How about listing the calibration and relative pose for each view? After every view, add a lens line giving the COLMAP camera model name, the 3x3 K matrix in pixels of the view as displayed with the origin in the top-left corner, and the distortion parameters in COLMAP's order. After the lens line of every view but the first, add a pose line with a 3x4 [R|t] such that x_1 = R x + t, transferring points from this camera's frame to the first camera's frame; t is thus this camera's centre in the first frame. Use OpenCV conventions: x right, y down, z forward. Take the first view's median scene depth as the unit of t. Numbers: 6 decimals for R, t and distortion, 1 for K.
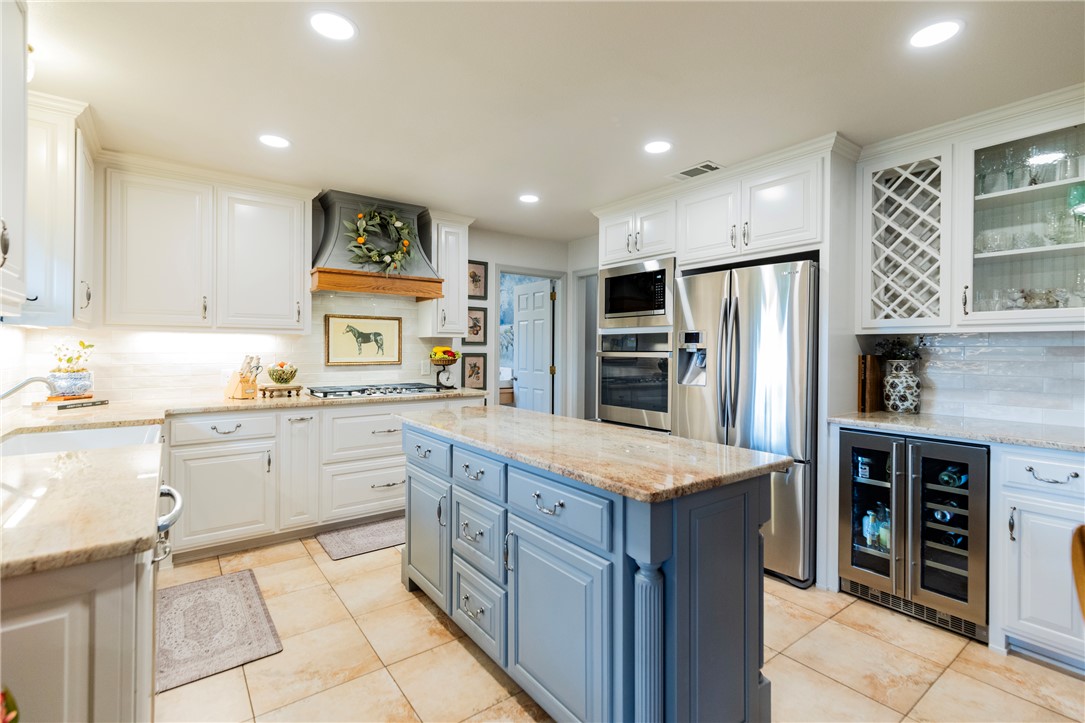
lens RADIAL K [[498.1, 0, 555.0], [0, 498.1, 347.1], [0, 0, 1]] dist [0.009380, 0.000497]
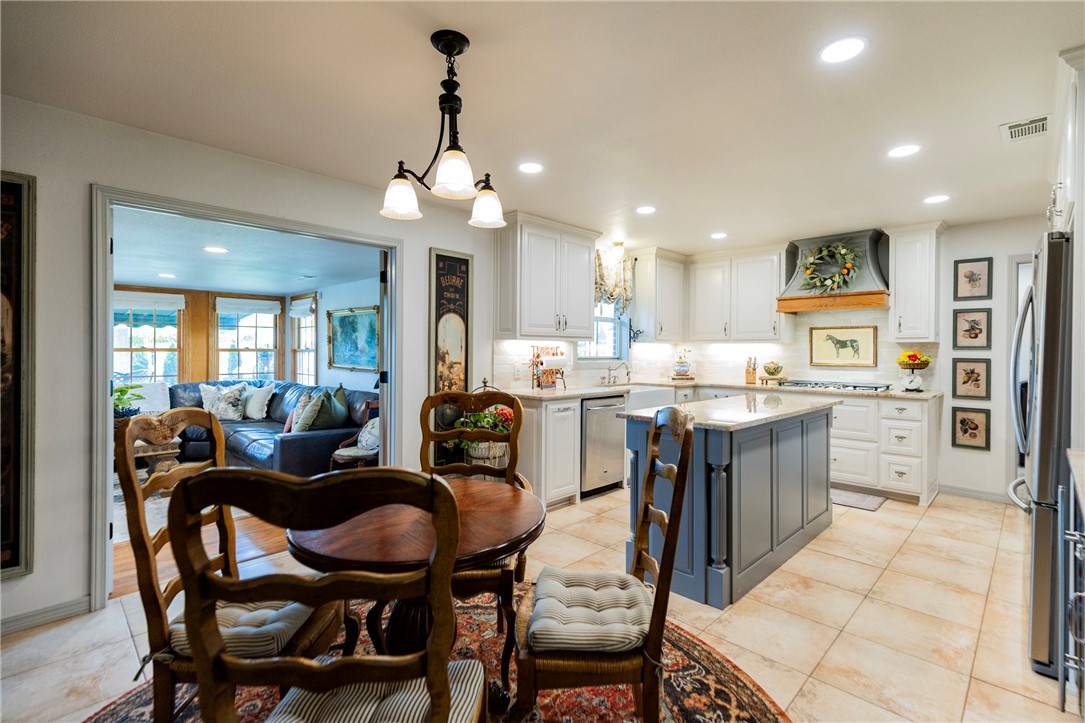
lens RADIAL K [[498.1, 0, 550.0], [0, 498.1, 356.0], [0, 0, 1]] dist [0.009380, 0.000497]
pose [[0.133691, 0.012186, -0.990948, 0.788249], [-0.000030, 0.999924, 0.012292, -0.004137], [0.991023, -0.001613, 0.133682, 0.117875]]
